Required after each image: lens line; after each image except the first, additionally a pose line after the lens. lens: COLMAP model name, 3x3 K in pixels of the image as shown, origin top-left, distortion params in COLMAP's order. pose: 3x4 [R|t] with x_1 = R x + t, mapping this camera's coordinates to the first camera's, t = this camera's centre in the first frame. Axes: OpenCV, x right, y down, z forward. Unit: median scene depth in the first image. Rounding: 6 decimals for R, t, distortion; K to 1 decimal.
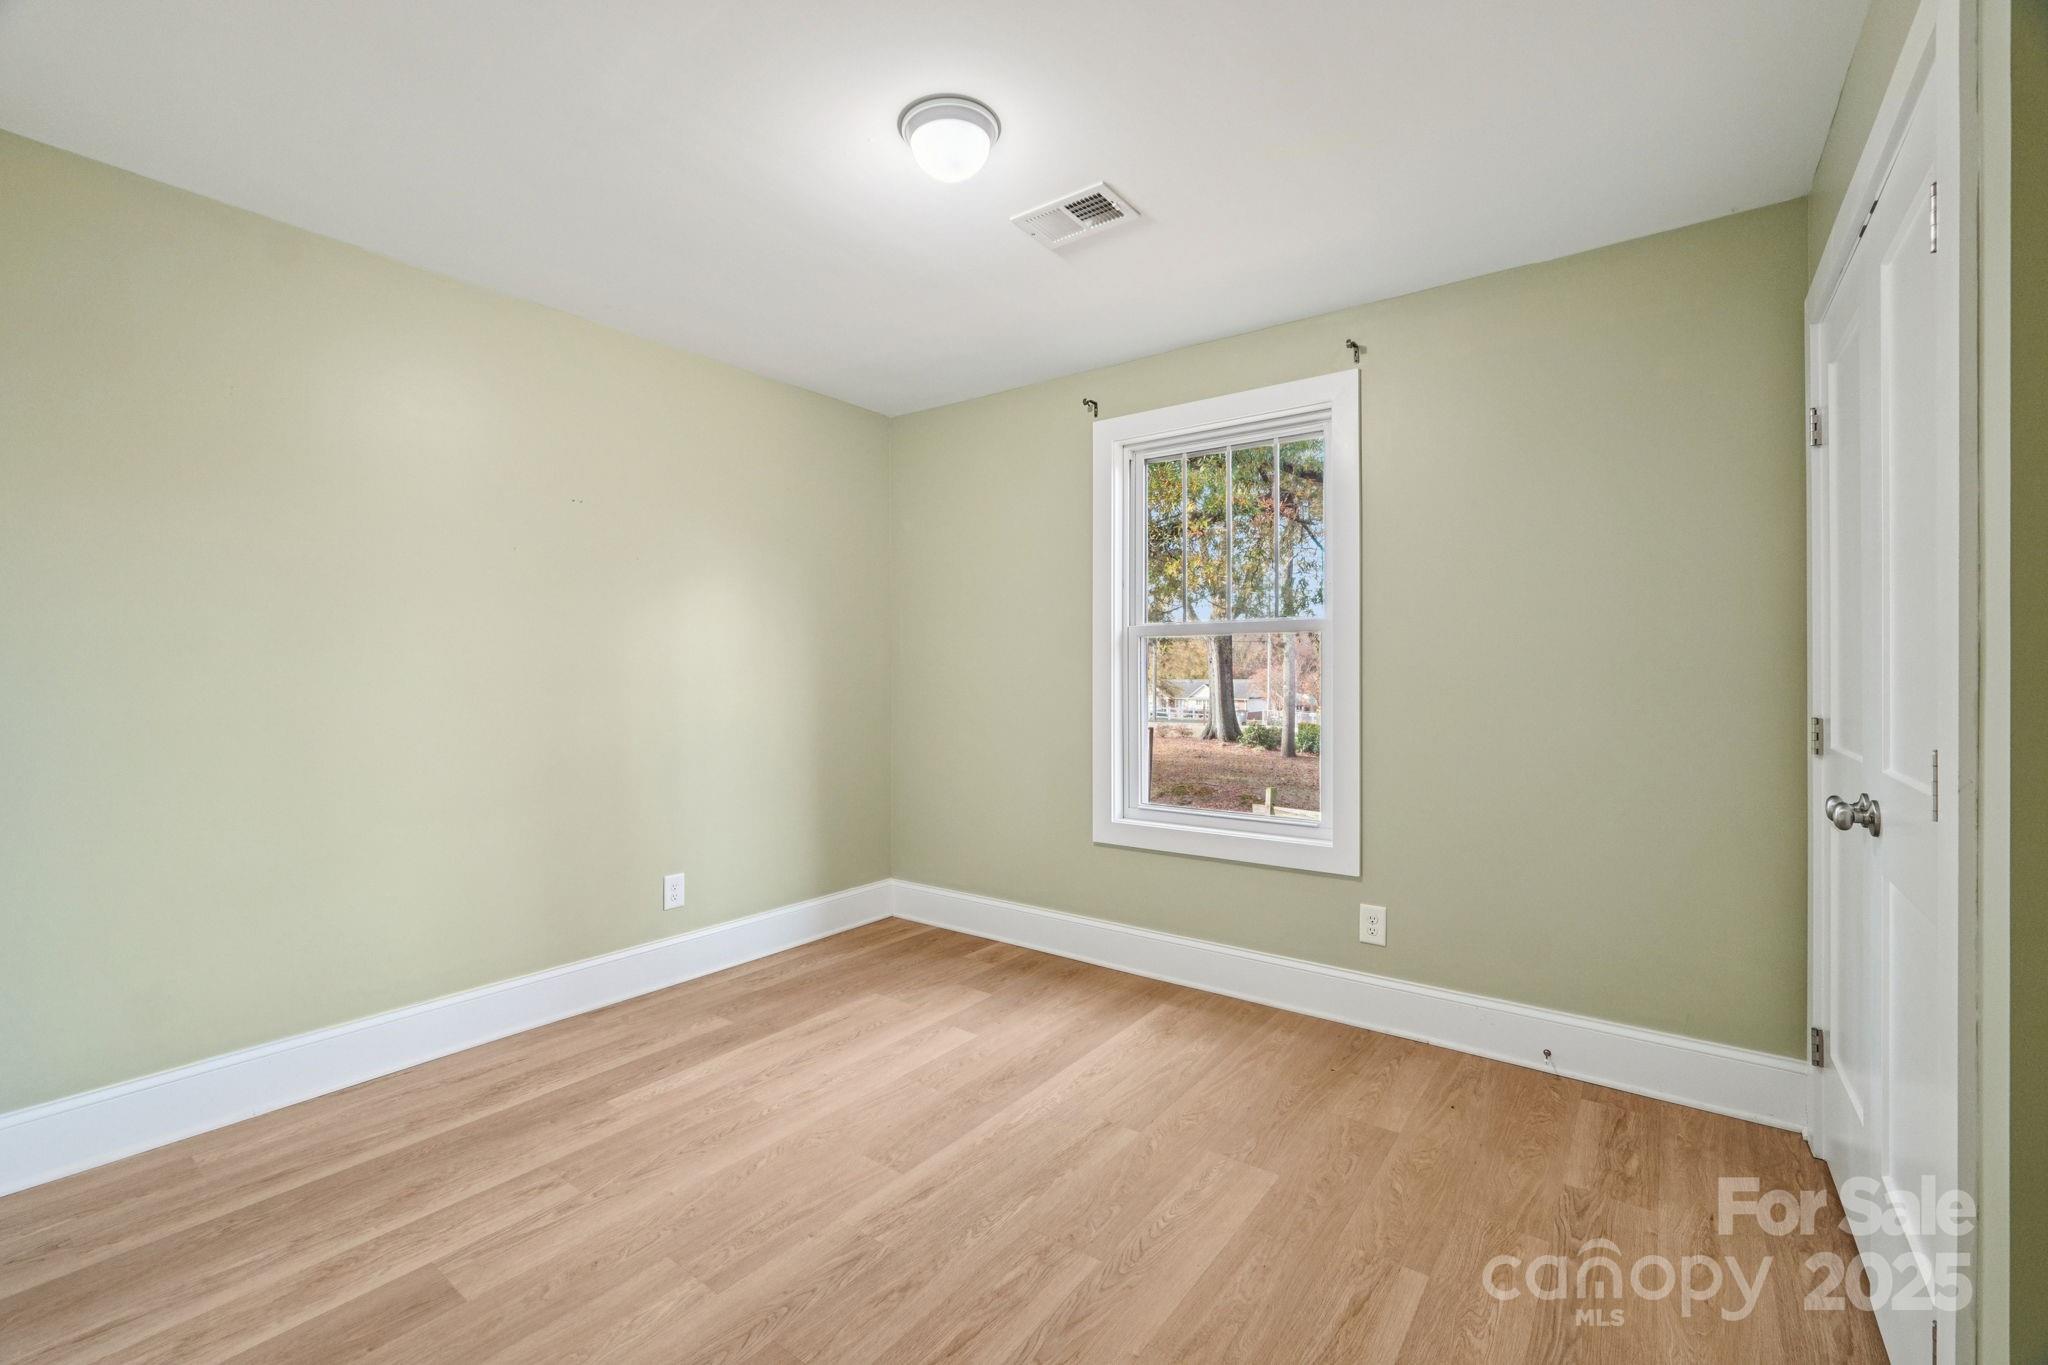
lens RADIAL K [[861.6, 0, 1025.9], [0, 861.6, 677.5], [0, 0, 1]] dist [0.000118, 0.000053]
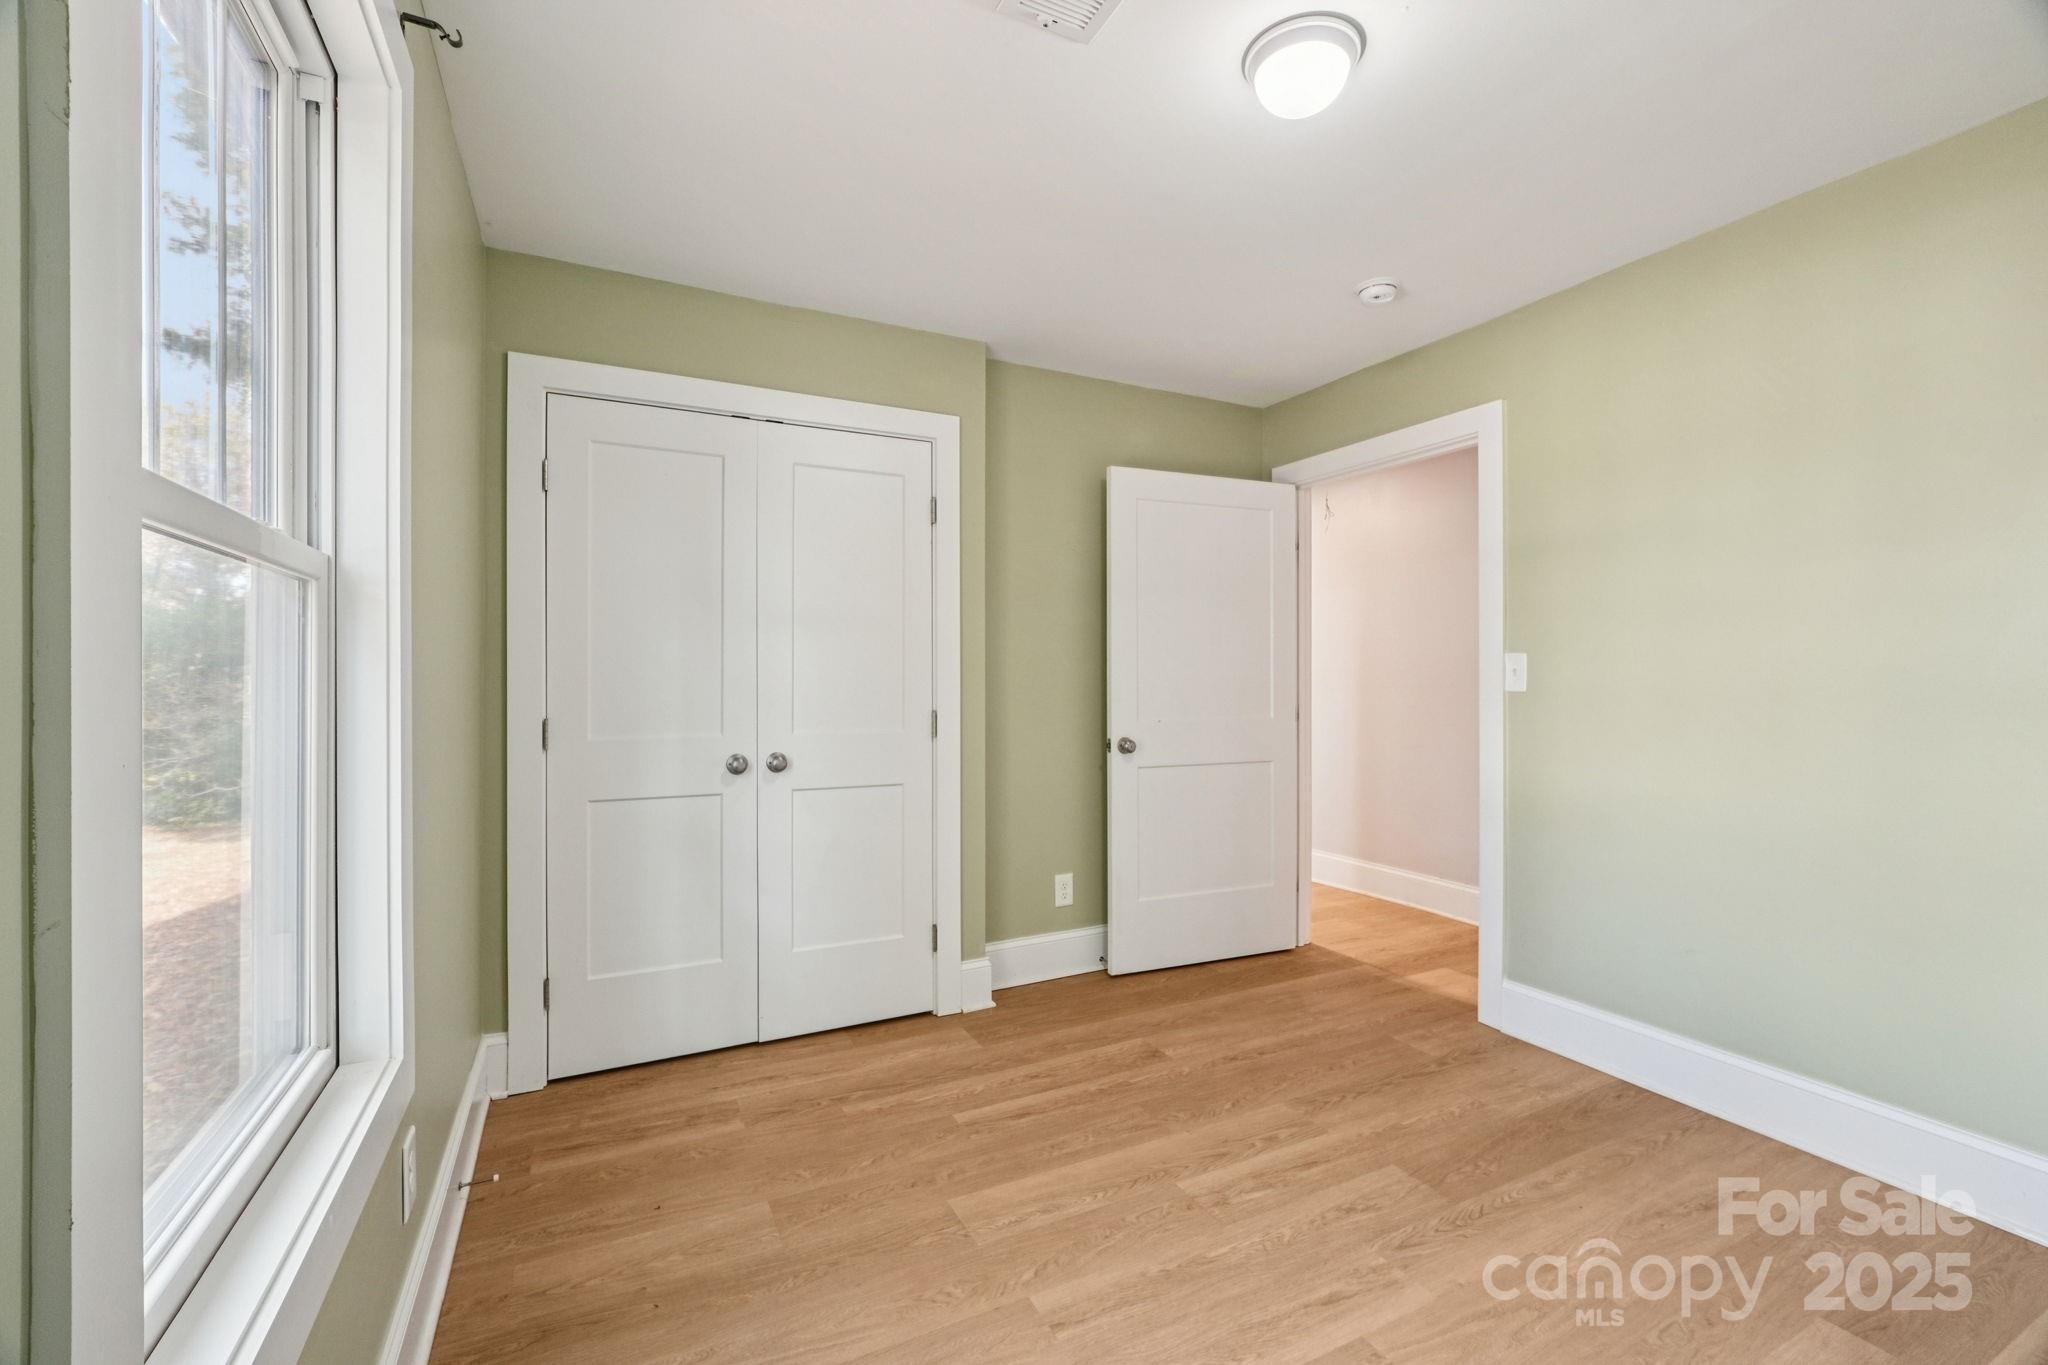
lens RADIAL K [[861.6, 0, 1023.7], [0, 861.6, 679.9], [0, 0, 1]] dist [0.000118, 0.000053]
pose [[-0.893557, -0.001418, 0.448948, -0.233922], [-0.000204, 0.999996, 0.002753, -0.011422], [-0.448950, 0.002369, -0.893554, 1.962025]]
